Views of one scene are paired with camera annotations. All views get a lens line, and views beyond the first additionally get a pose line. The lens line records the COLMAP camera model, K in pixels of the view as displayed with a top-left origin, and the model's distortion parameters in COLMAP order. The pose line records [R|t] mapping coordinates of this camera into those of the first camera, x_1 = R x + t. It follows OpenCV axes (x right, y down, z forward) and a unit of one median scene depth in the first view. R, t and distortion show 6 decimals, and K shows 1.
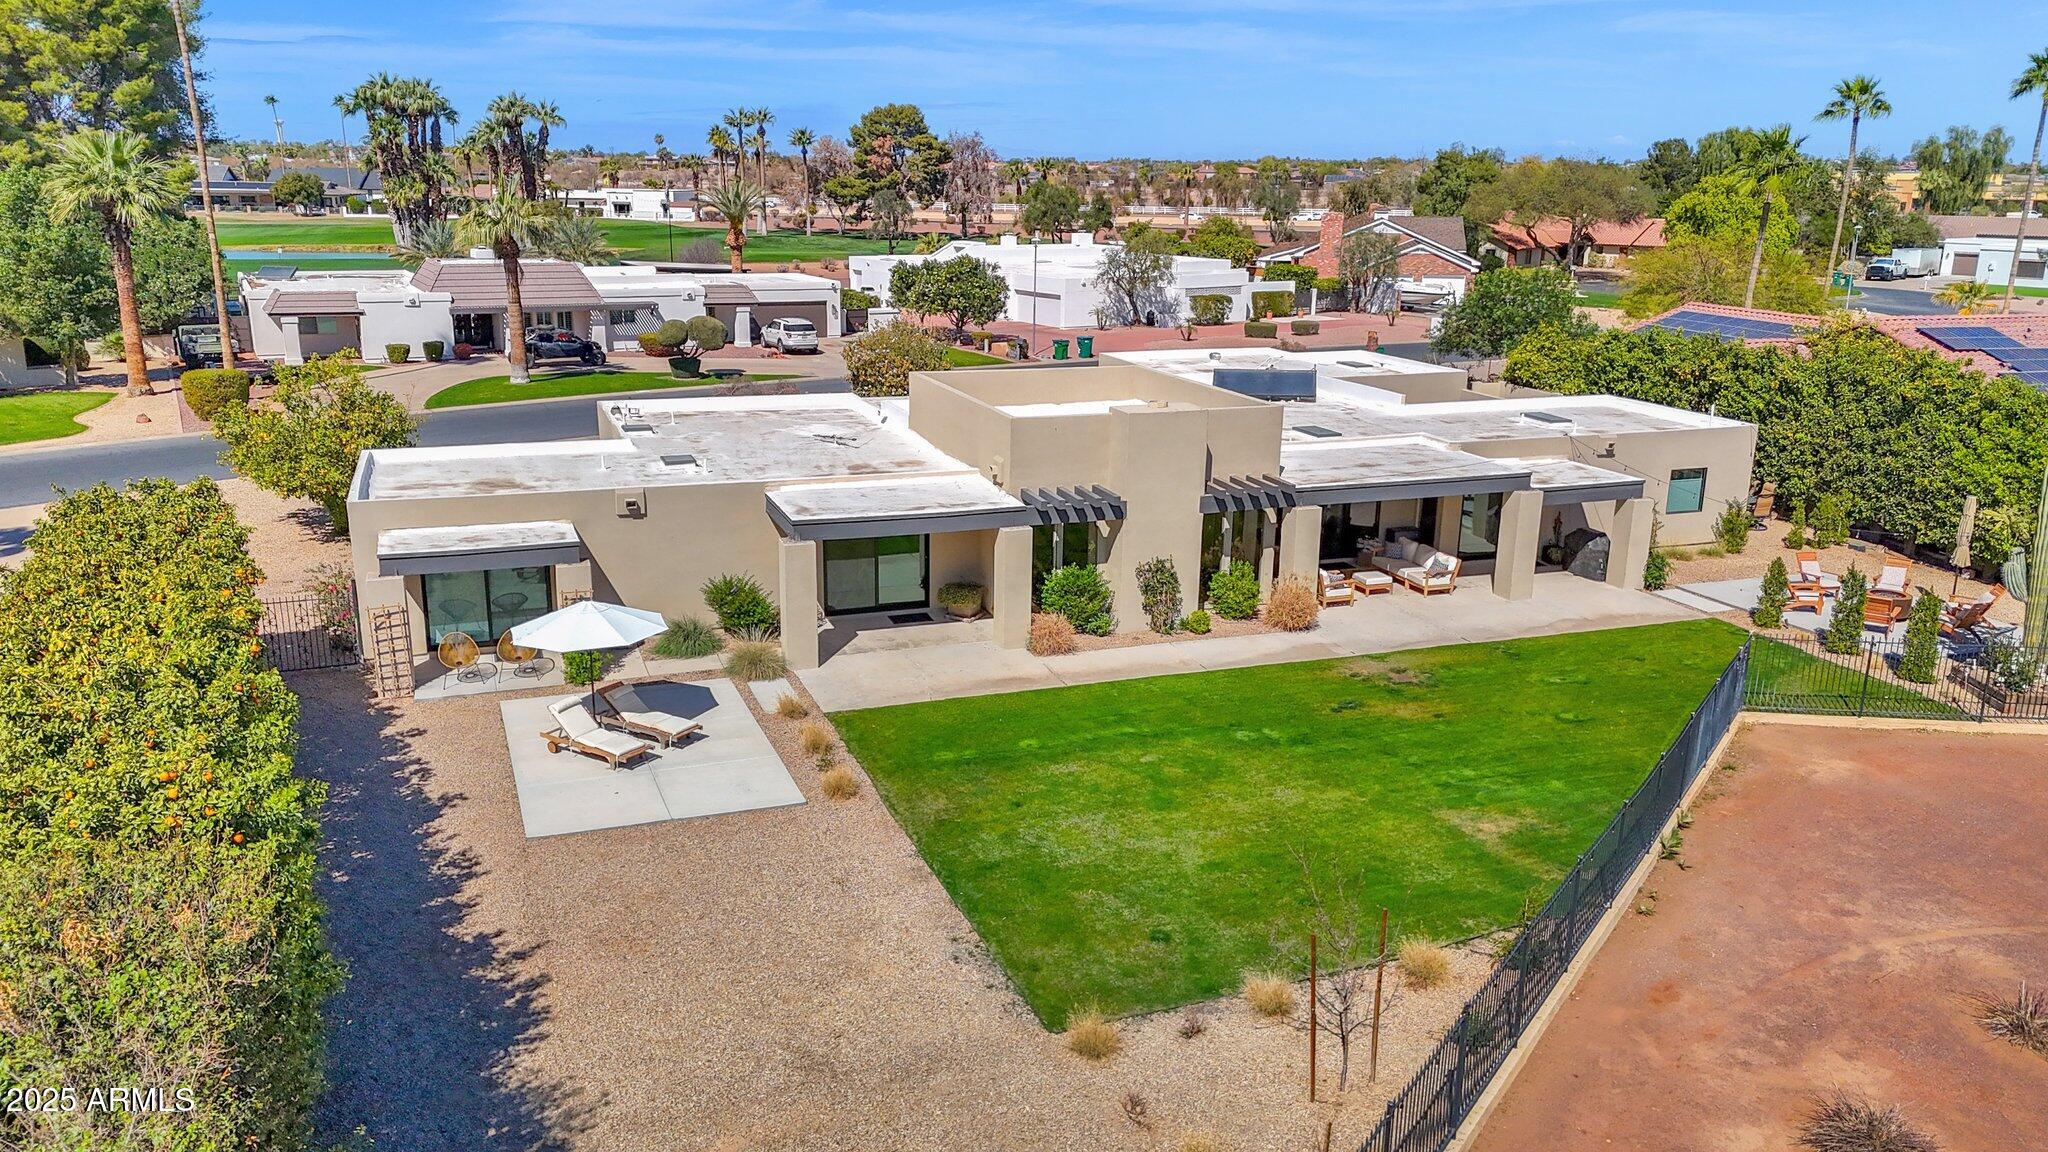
lens RADIAL K [[1538.5, 0, 1021.1], [0, 1538.5, 578.4], [0, 0, 1]] dist [0.053738, -0.038063]
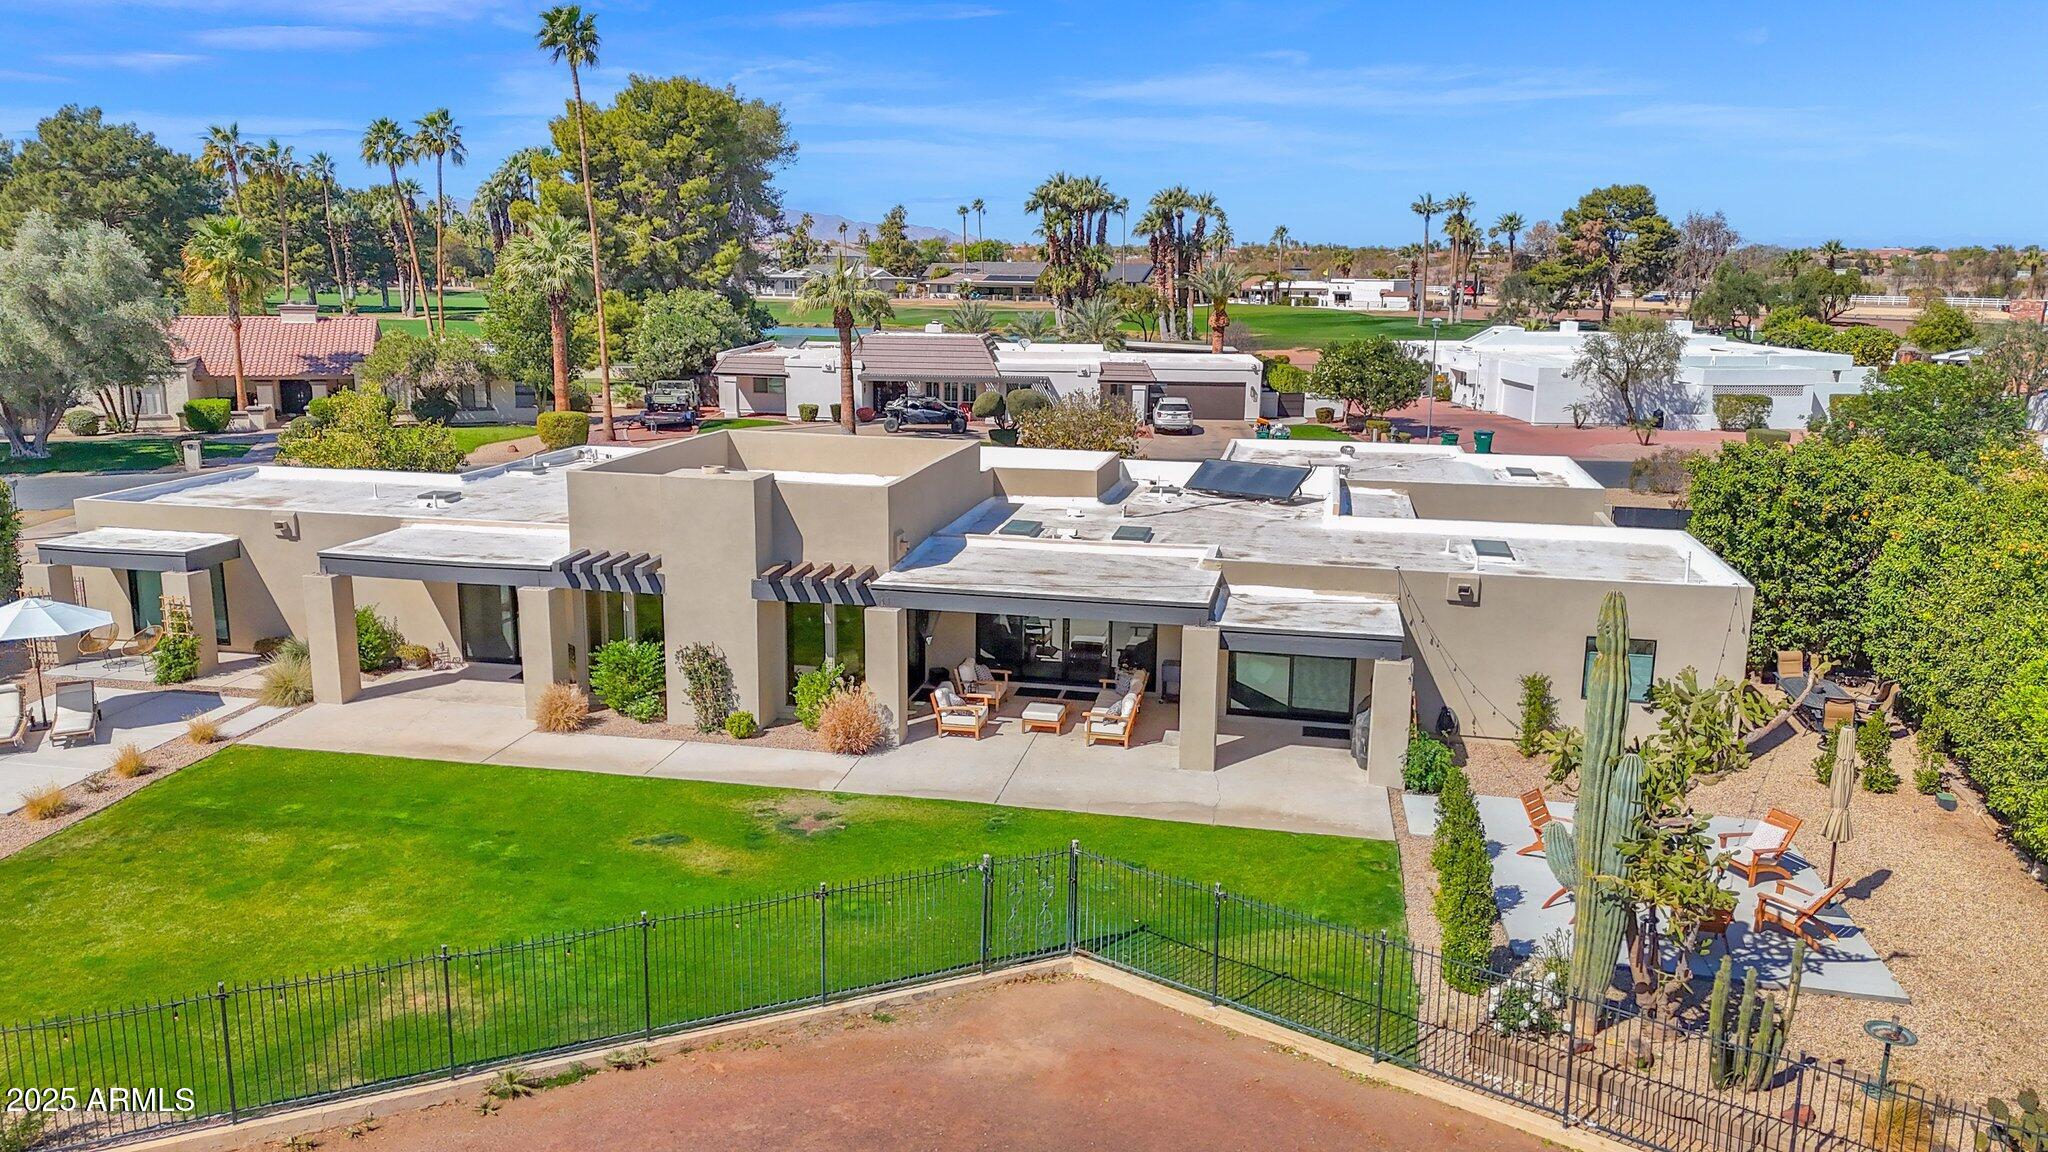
lens RADIAL K [[1538.5, 0, 1022.1], [0, 1538.5, 584.7], [0, 0, 1]] dist [0.053738, -0.038063]
pose [[0.846510, 0.105759, -0.521762, 0.302531], [-0.134993, 0.990679, -0.018207, -0.023909], [0.514974, 0.085846, 0.852896, 0.149508]]
